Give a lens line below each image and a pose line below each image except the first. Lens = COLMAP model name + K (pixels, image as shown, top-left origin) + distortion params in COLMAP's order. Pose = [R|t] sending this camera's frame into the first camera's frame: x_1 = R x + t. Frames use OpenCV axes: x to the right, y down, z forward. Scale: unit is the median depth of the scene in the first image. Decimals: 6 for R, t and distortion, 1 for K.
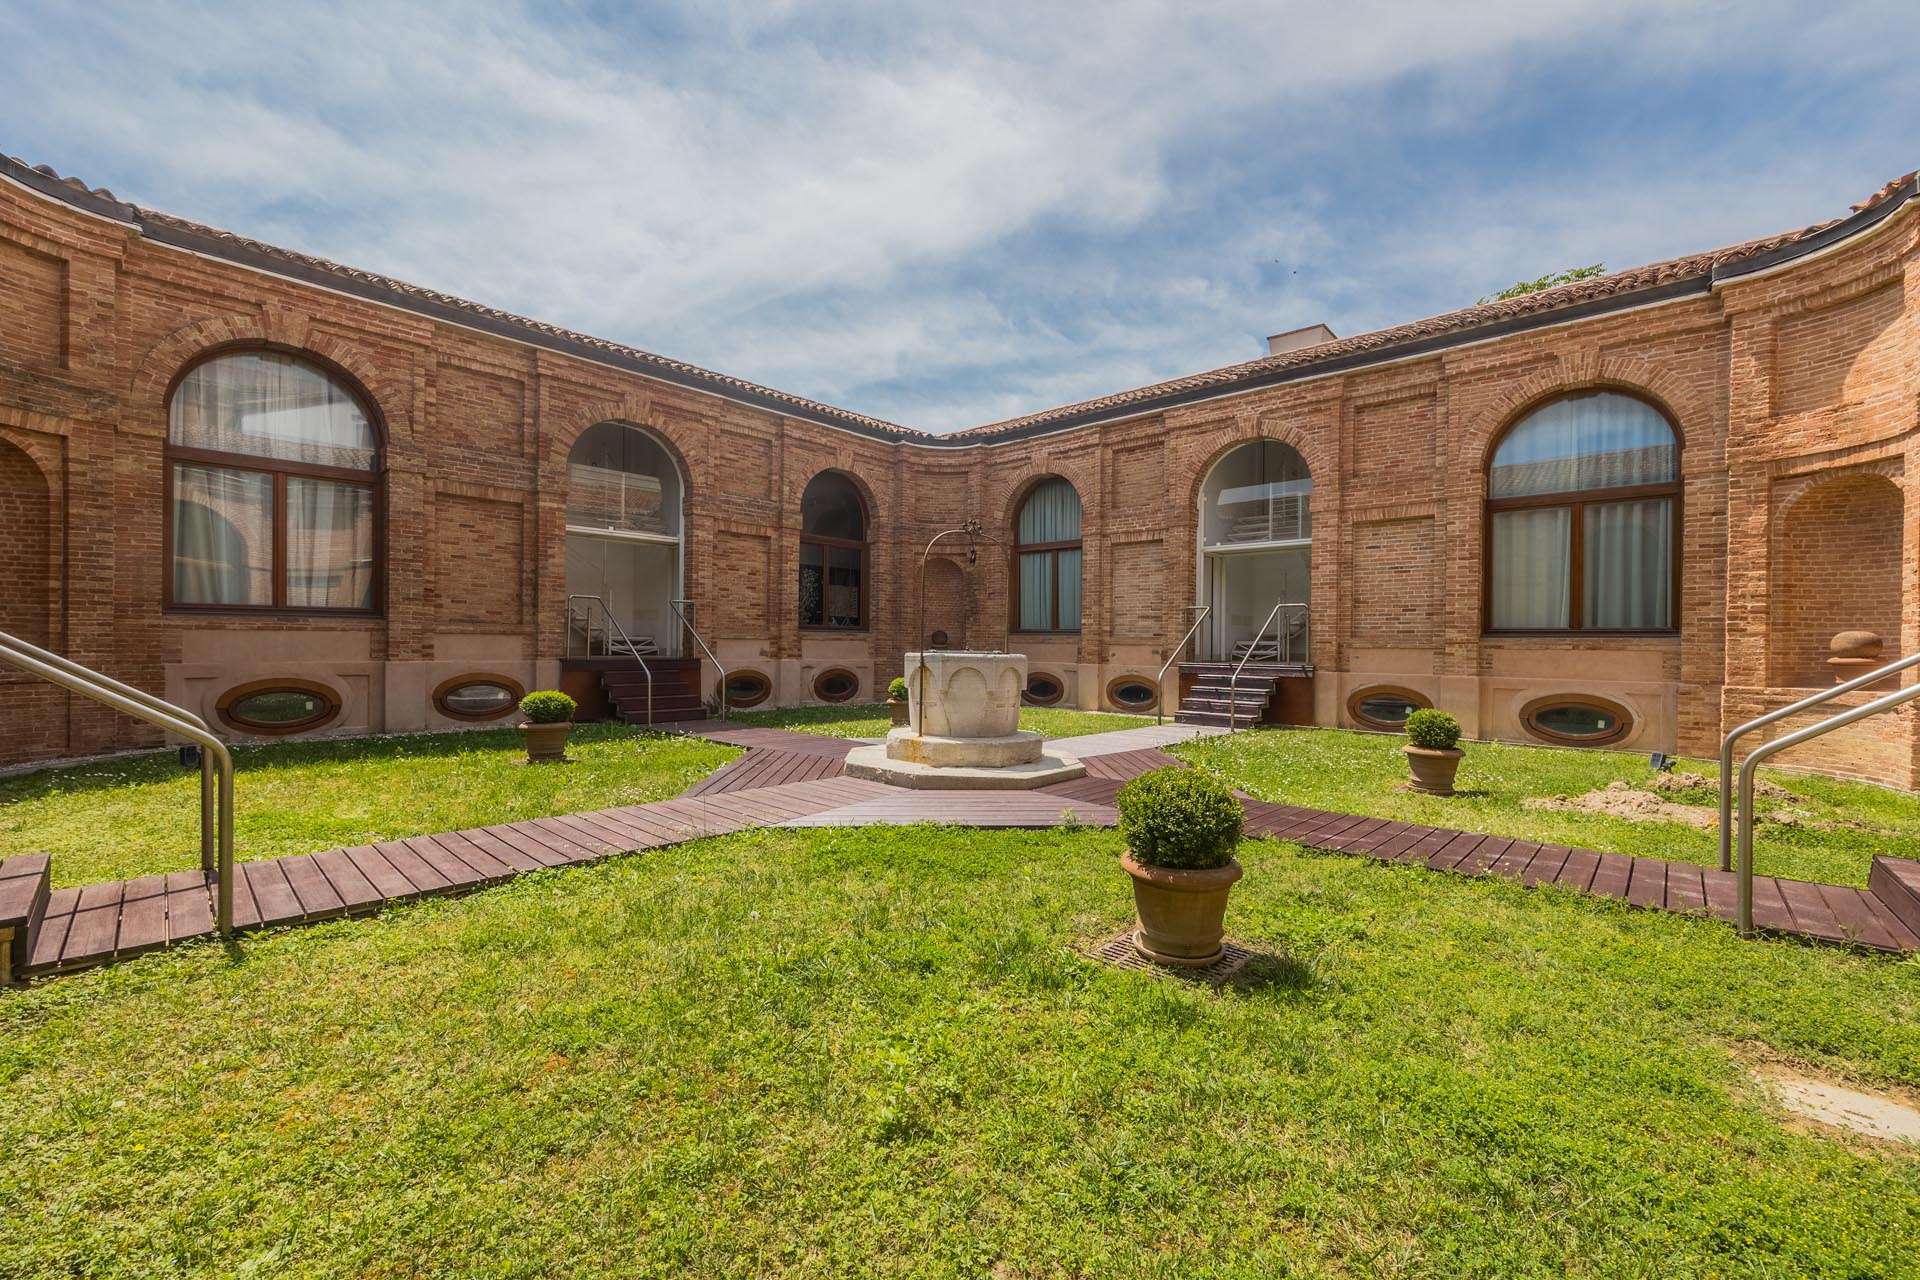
lens RADIAL K [[772.9, 0, 954.6], [0, 772.9, 644.8], [0, 0, 1]] dist [0.001608, -0.000612]
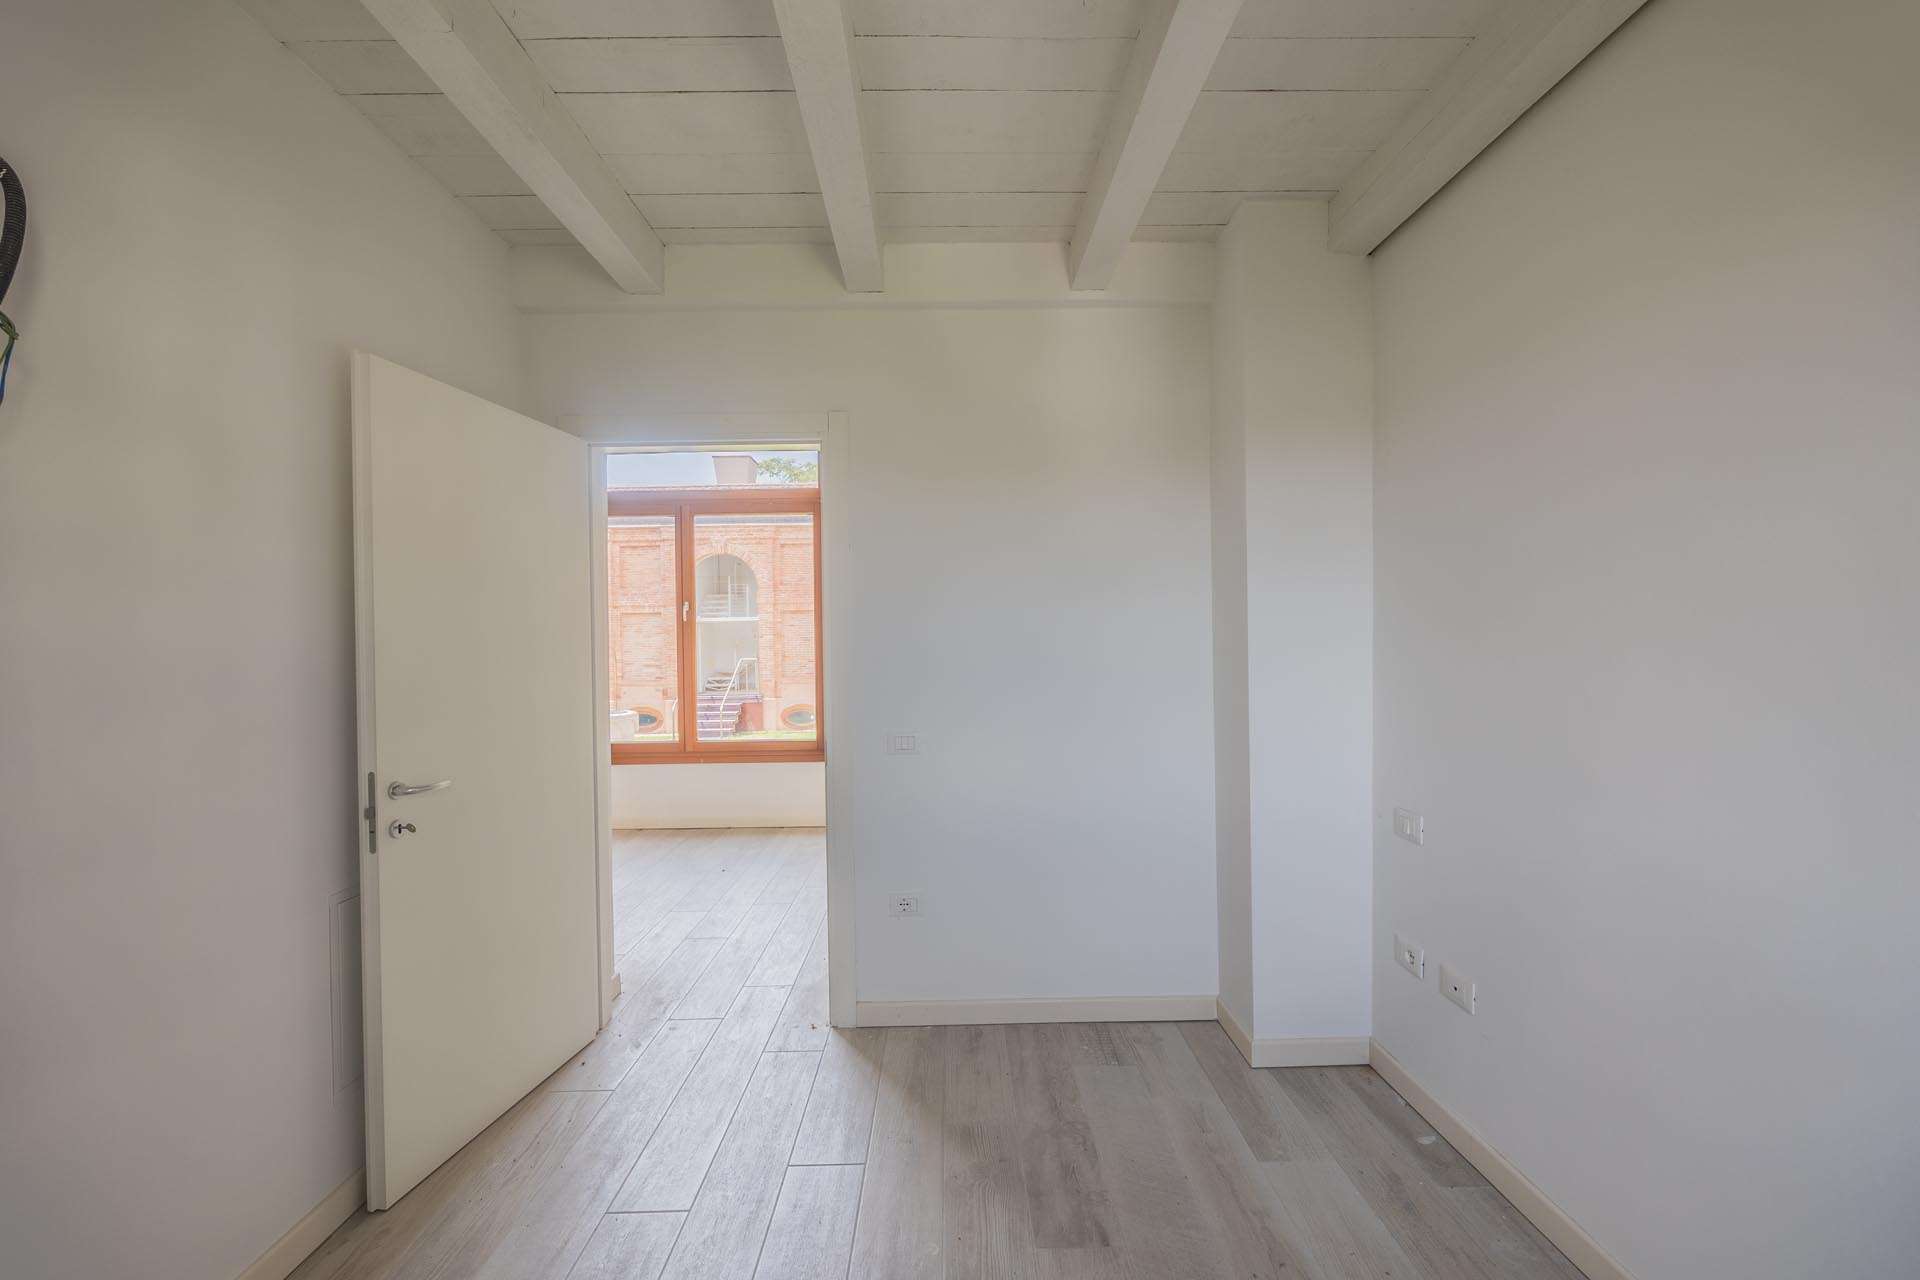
lens RADIAL K [[772.9, 0, 952.3], [0, 772.9, 644.2], [0, 0, 1]] dist [0.001608, -0.000612]
pose [[0.738822, -0.024724, 0.673447, -0.323332], [0.025443, 0.999638, 0.008787, -0.079507], [-0.673421, 0.010643, 0.739183, -0.470432]]
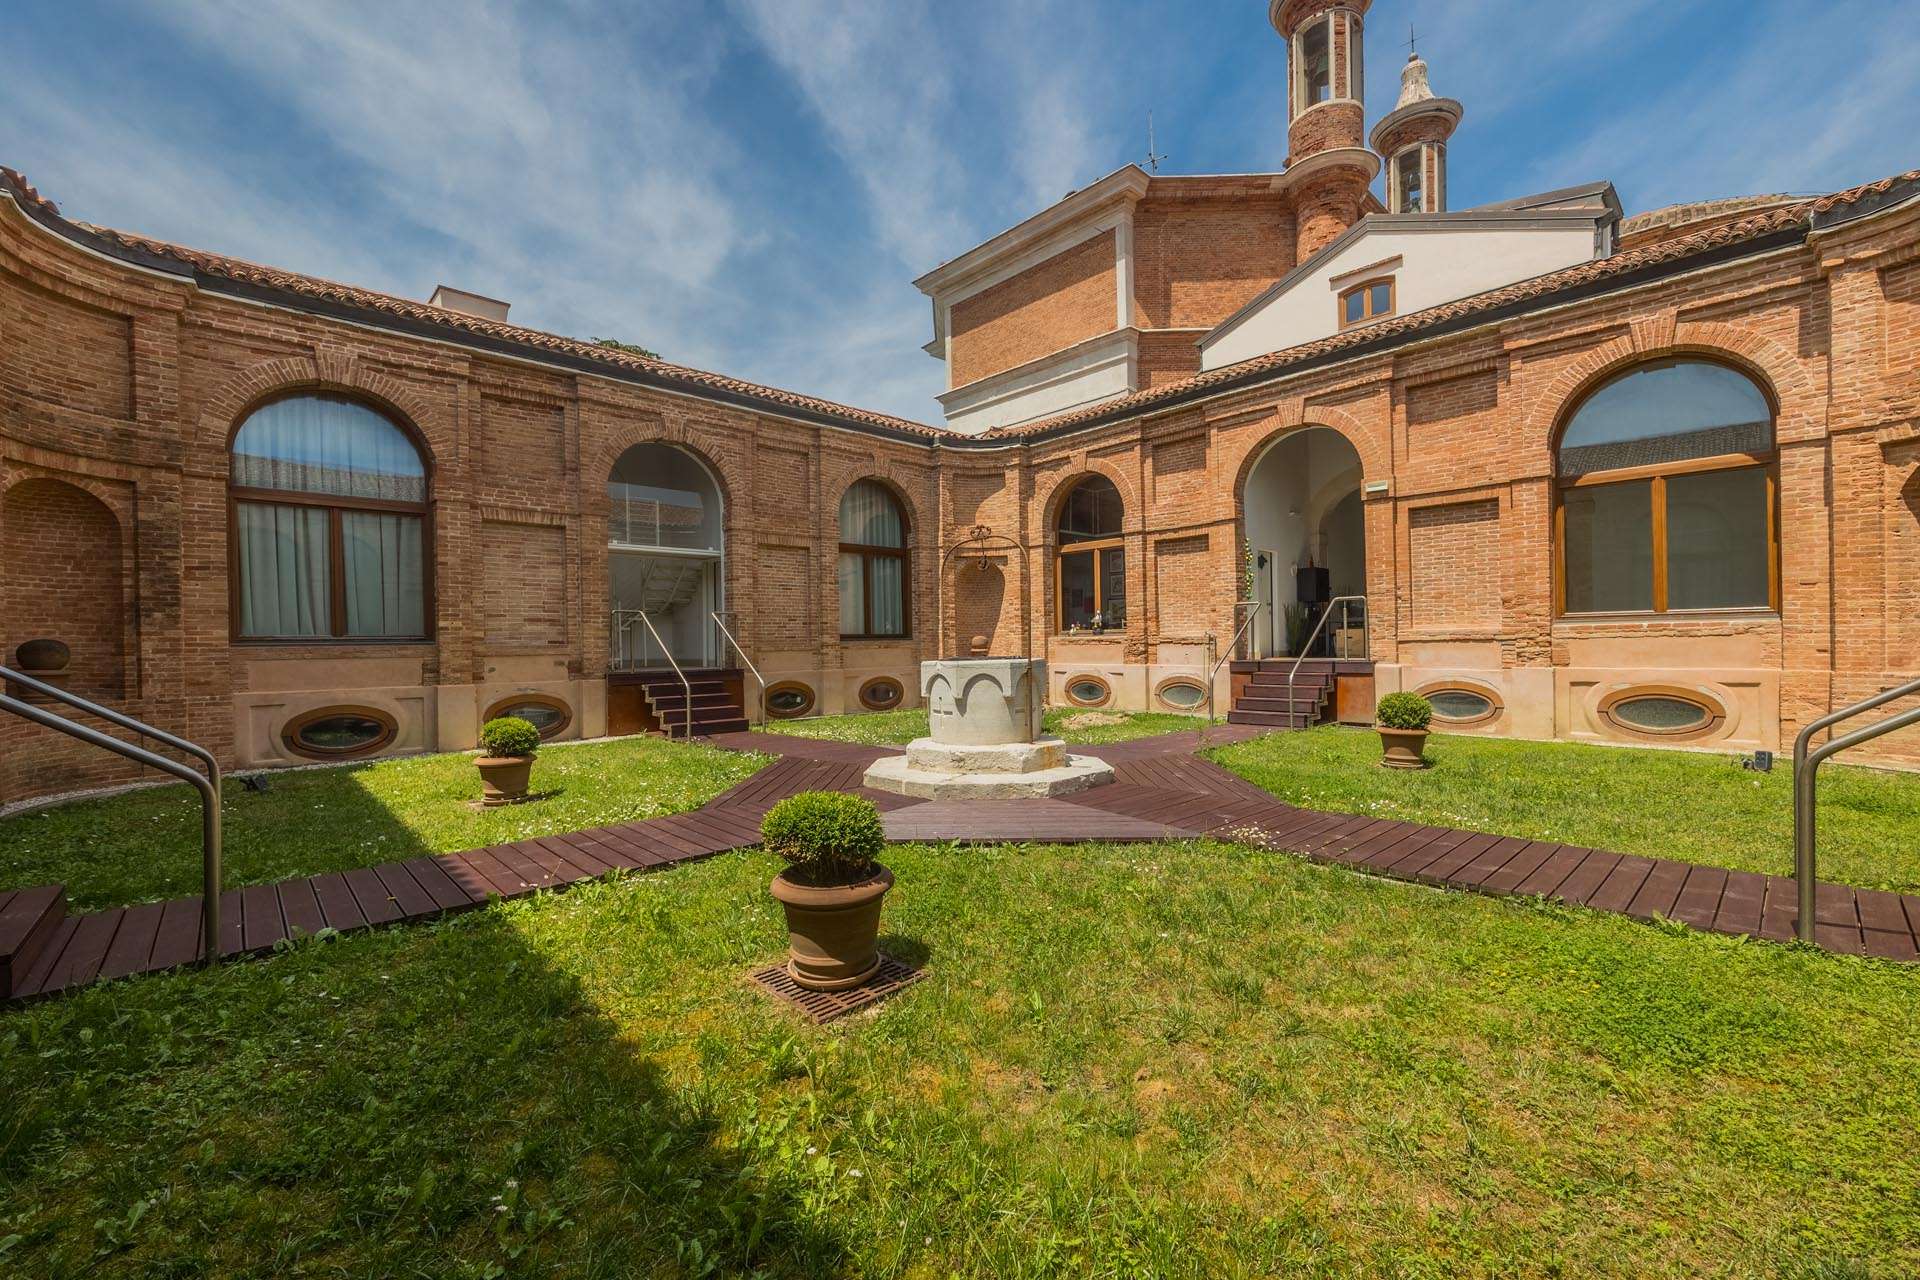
lens RADIAL K [[772.9, 0, 980.6], [0, 772.9, 646.0], [0, 0, 1]] dist [0.001608, -0.000612]
pose [[0.054798, -0.012918, 0.998414, -0.557289], [0.022565, 0.999677, 0.011695, -0.008971], [-0.998242, 0.021888, 0.055072, 0.537991]]
